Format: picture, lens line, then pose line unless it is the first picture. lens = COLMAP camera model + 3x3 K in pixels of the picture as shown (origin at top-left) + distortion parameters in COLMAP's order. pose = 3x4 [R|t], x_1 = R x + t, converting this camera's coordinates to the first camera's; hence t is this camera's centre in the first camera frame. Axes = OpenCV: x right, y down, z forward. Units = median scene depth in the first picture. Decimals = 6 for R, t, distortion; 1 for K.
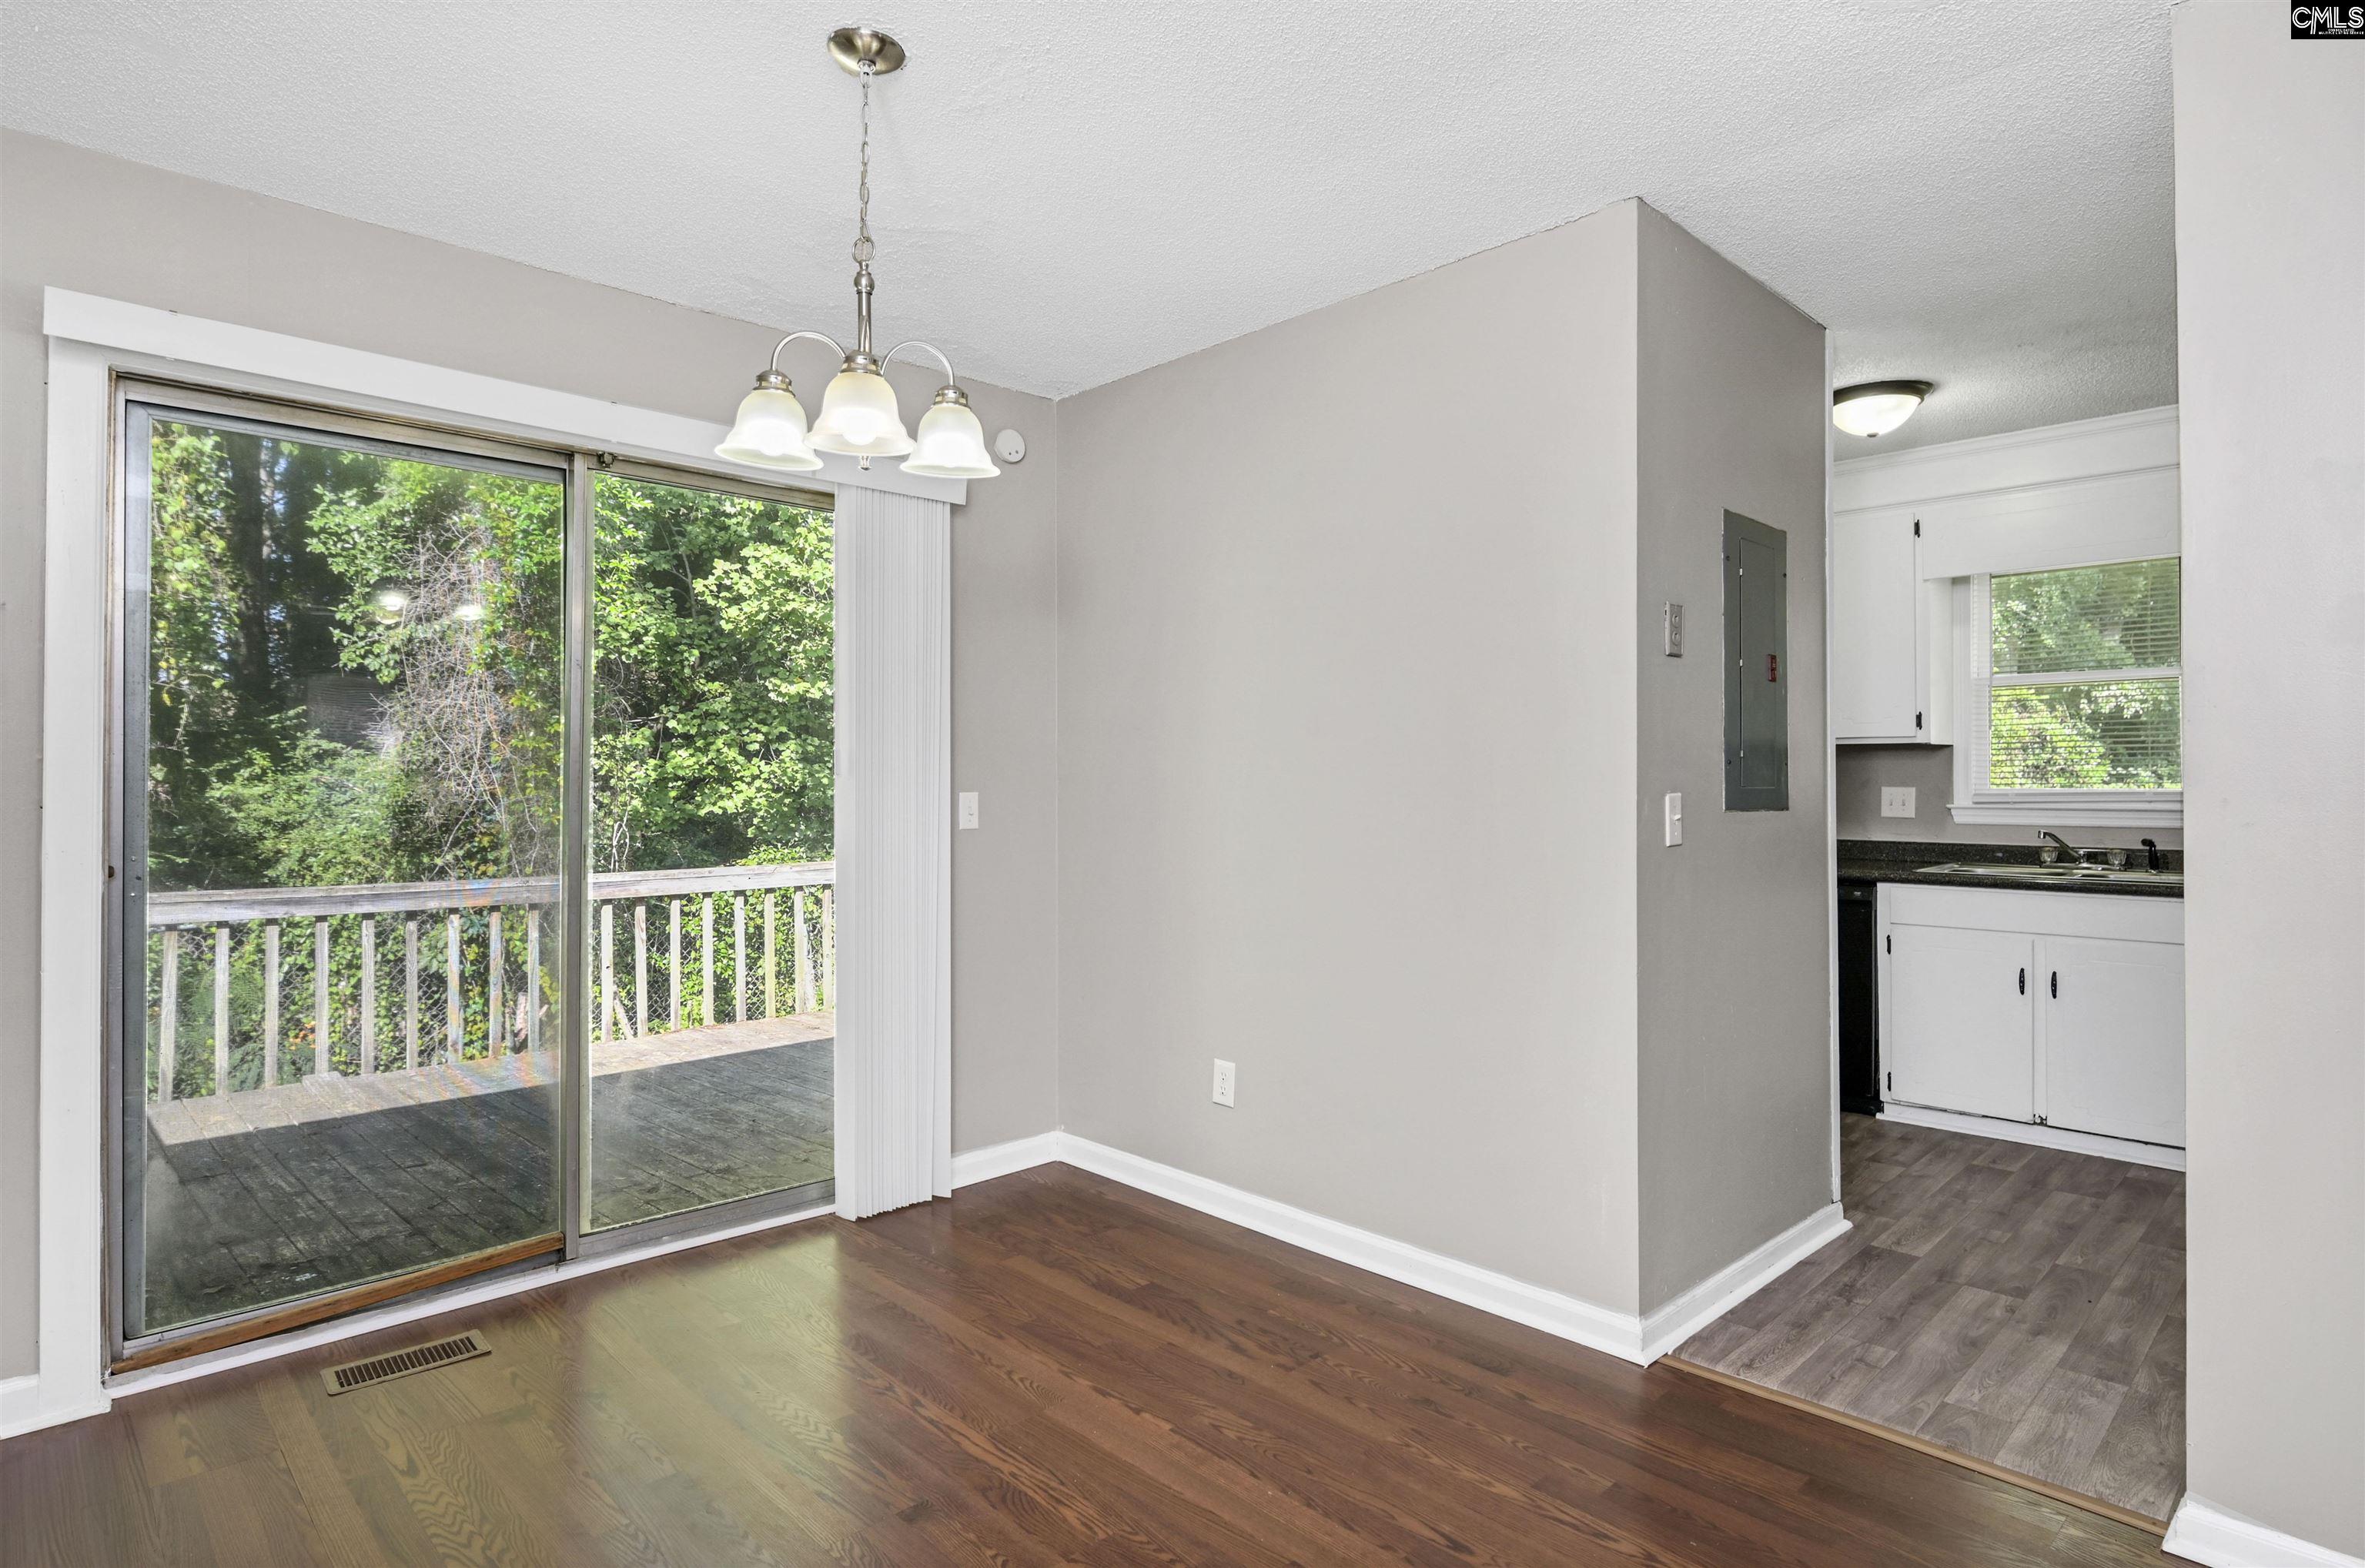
lens RADIAL K [[1252.8, 0, 1192.1], [0, 1252.8, 783.2], [0, 0, 1]] dist [0.011484, -0.008607]
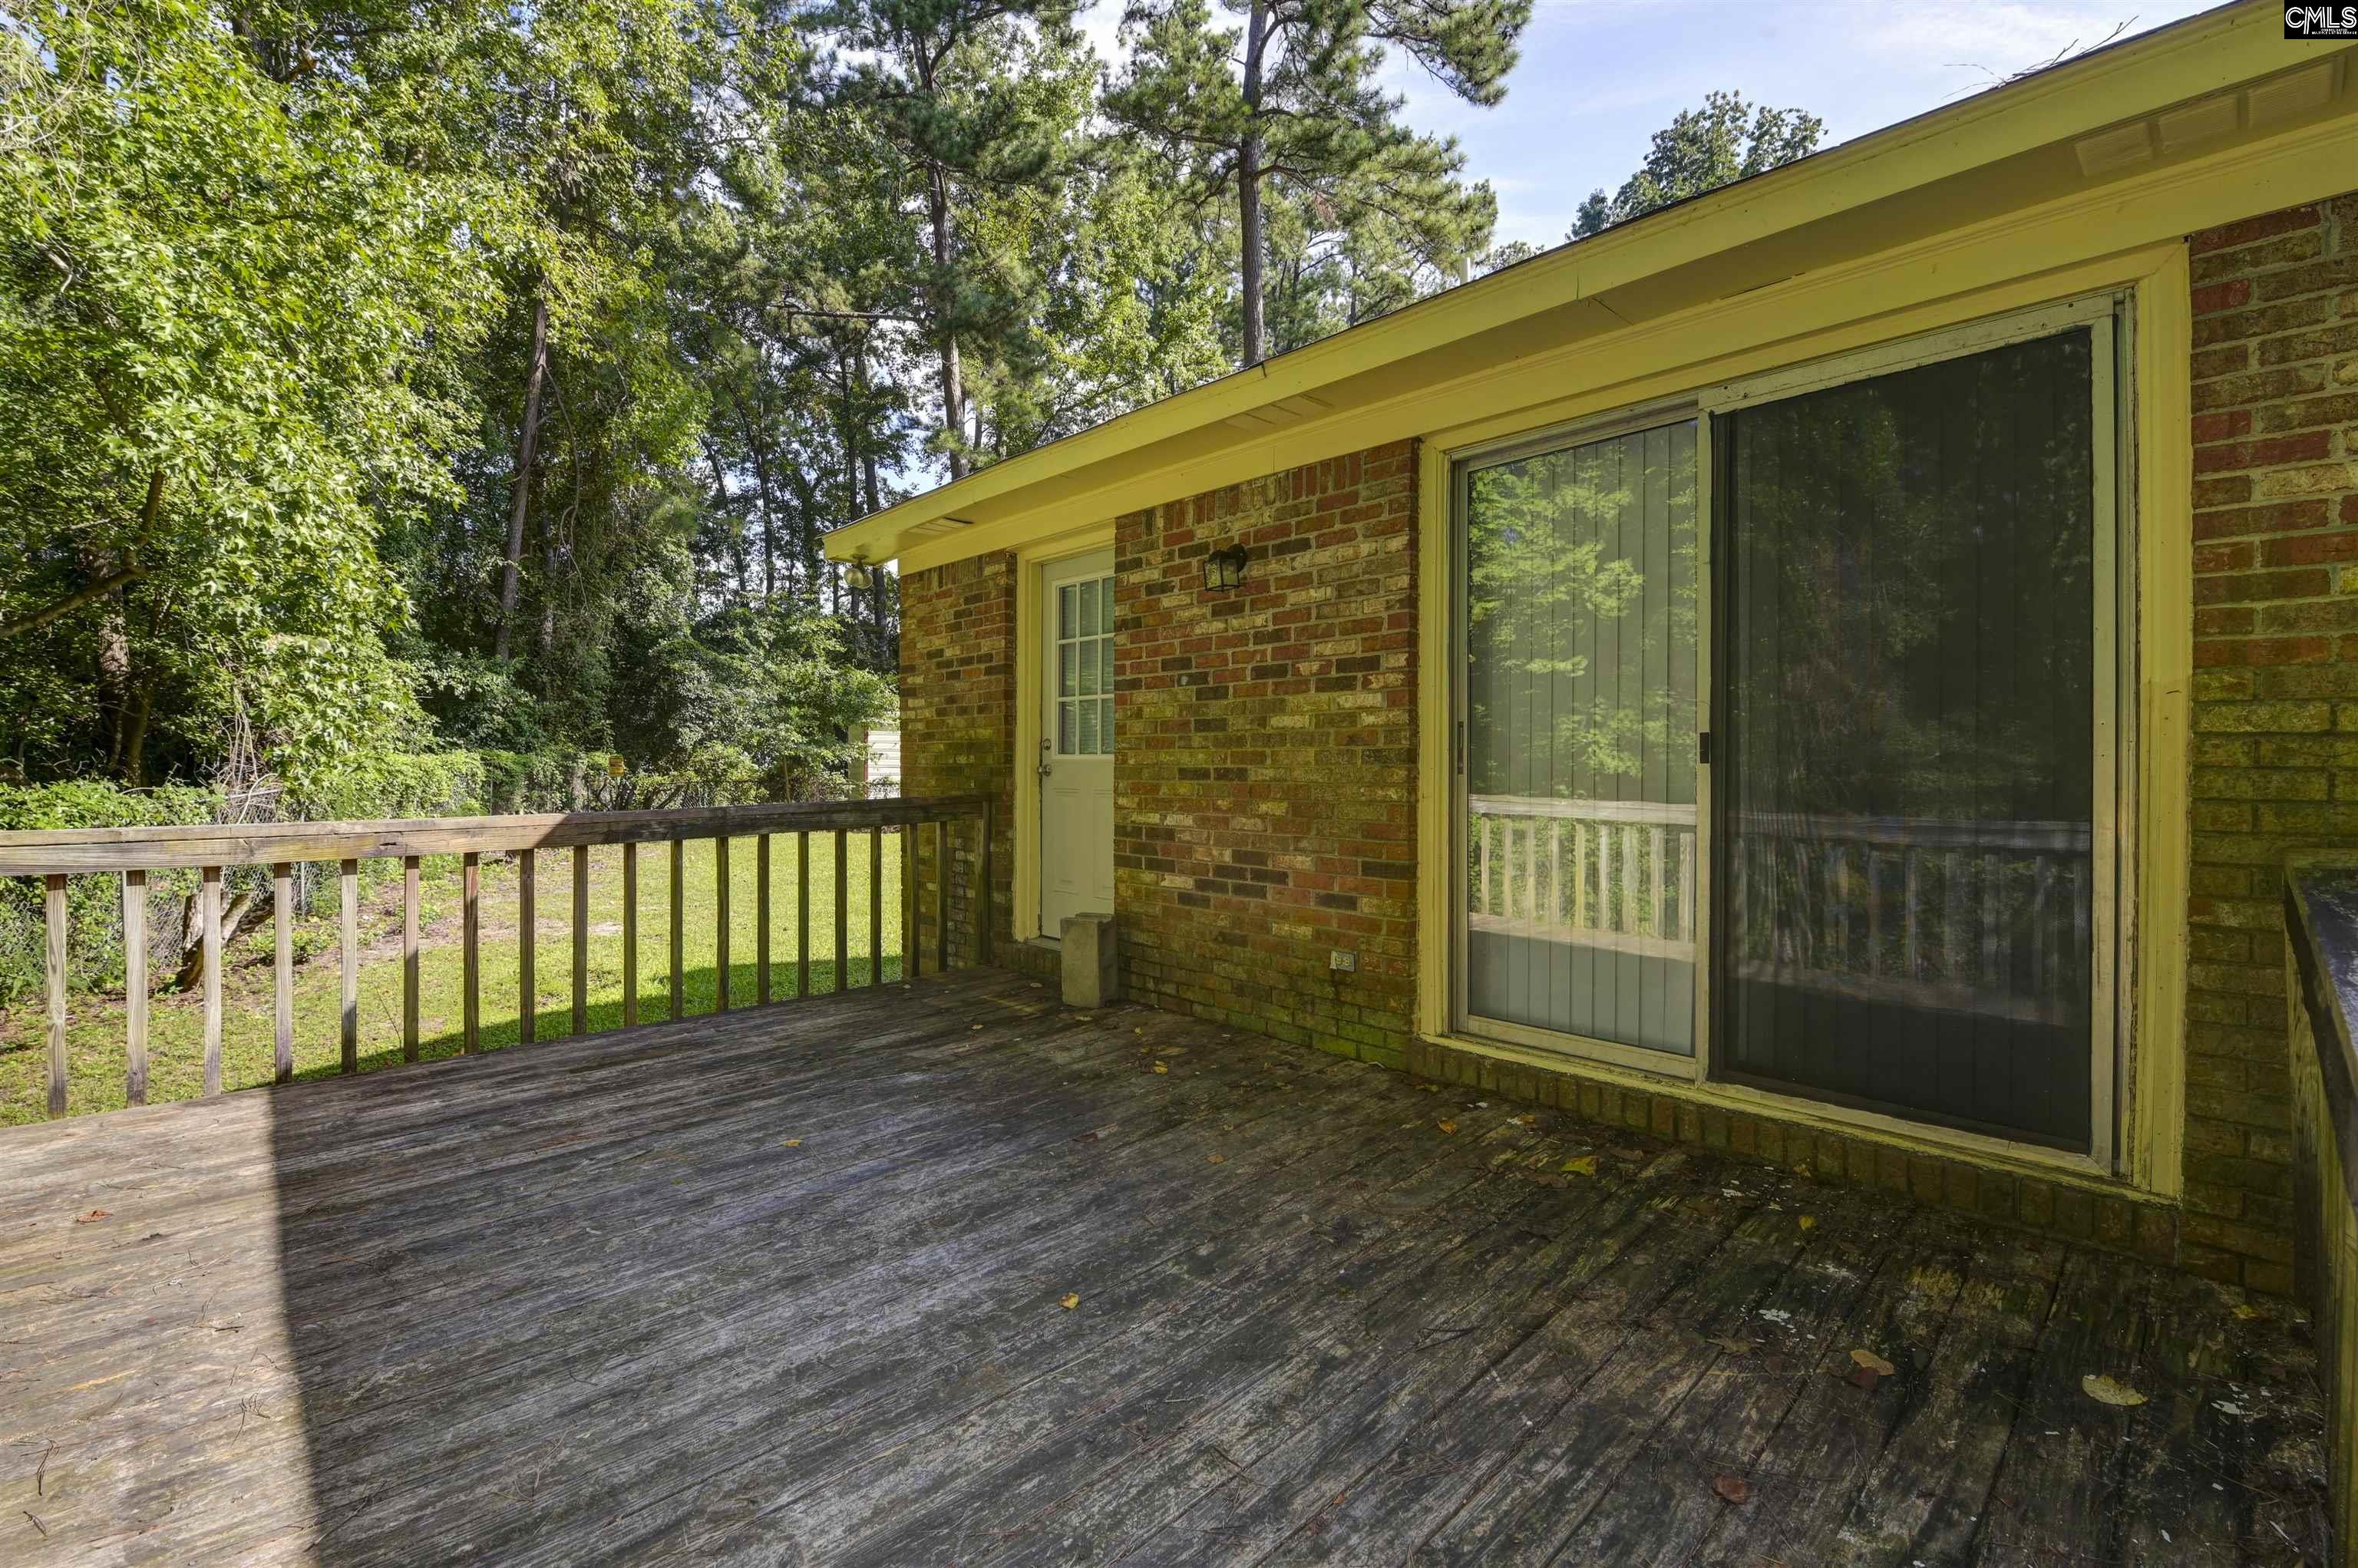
lens RADIAL K [[1038.3, 0, 1176.4], [0, 1038.3, 764.5], [0, 0, 1]] dist [-0.002301, -0.006513]
pose [[0.021658, -0.000704, 0.999765, -0.468665], [-0.005244, 0.999986, 0.000817, 0.027568], [-0.999752, -0.005260, 0.021654, 0.480172]]
